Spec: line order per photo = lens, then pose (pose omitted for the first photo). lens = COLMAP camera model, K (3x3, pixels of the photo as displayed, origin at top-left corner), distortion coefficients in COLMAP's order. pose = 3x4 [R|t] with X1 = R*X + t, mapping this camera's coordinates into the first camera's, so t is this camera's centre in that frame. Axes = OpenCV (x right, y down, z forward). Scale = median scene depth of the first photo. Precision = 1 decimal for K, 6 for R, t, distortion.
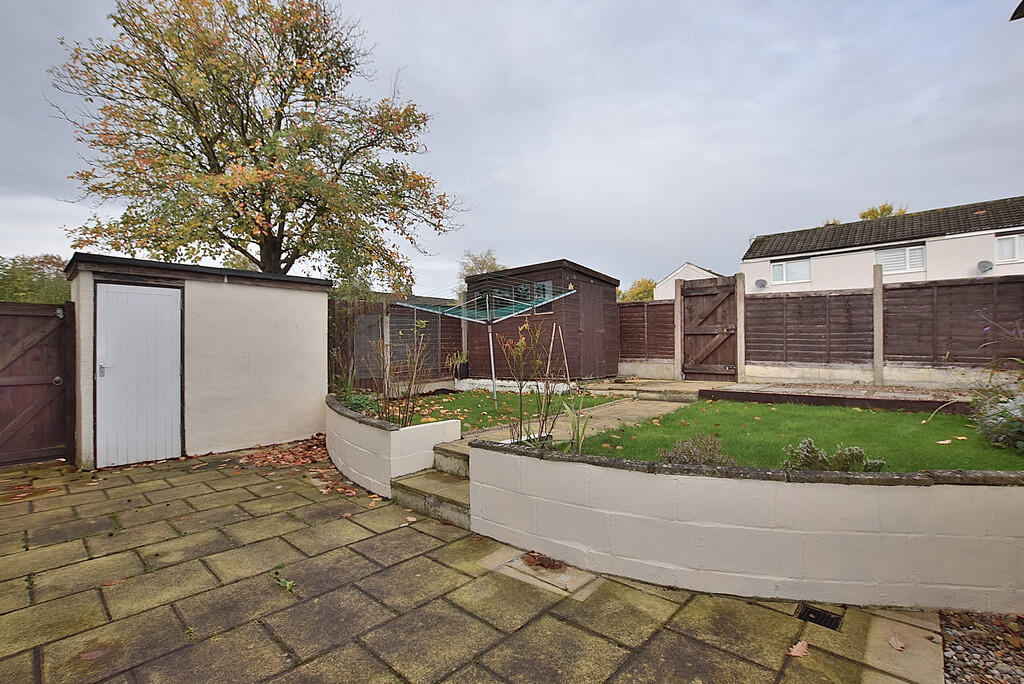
lens RADIAL K [[467.8, 0, 512.0], [0, 467.8, 342.0], [0, 0, 1]] dist [-0.045028, 0.012563]
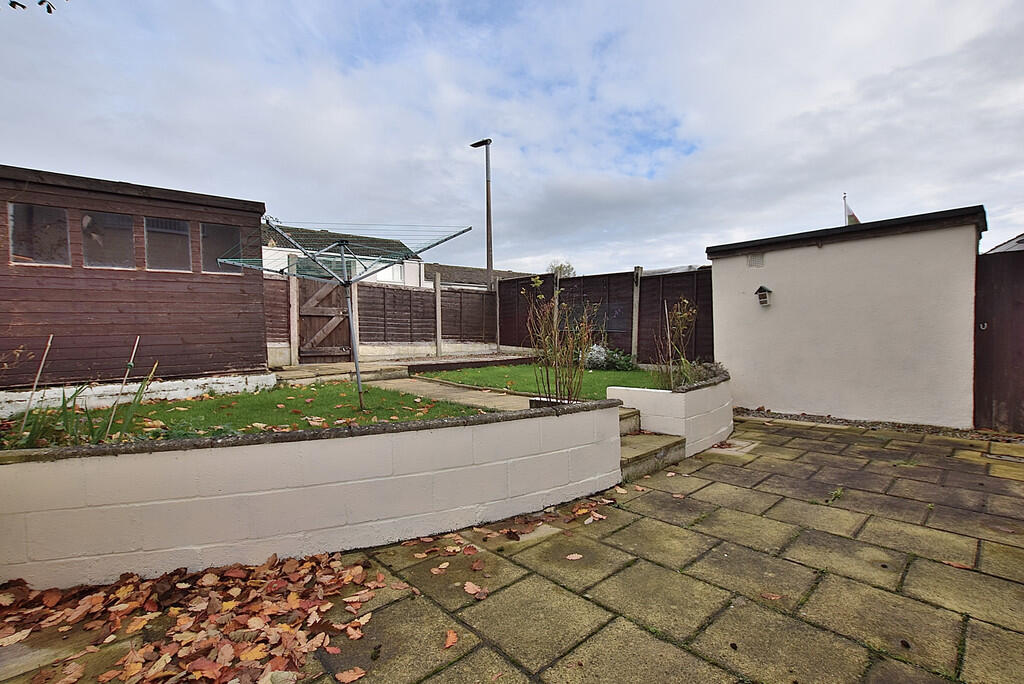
lens RADIAL K [[467.8, 0, 512.0], [0, 467.8, 342.0], [0, 0, 1]] dist [-0.045028, 0.012563]
pose [[0.092404, -0.008590, 0.995685, -1.322340], [-0.000130, 0.999963, 0.008639, 0.074666], [-0.995722, -0.000927, 0.092399, 1.289634]]
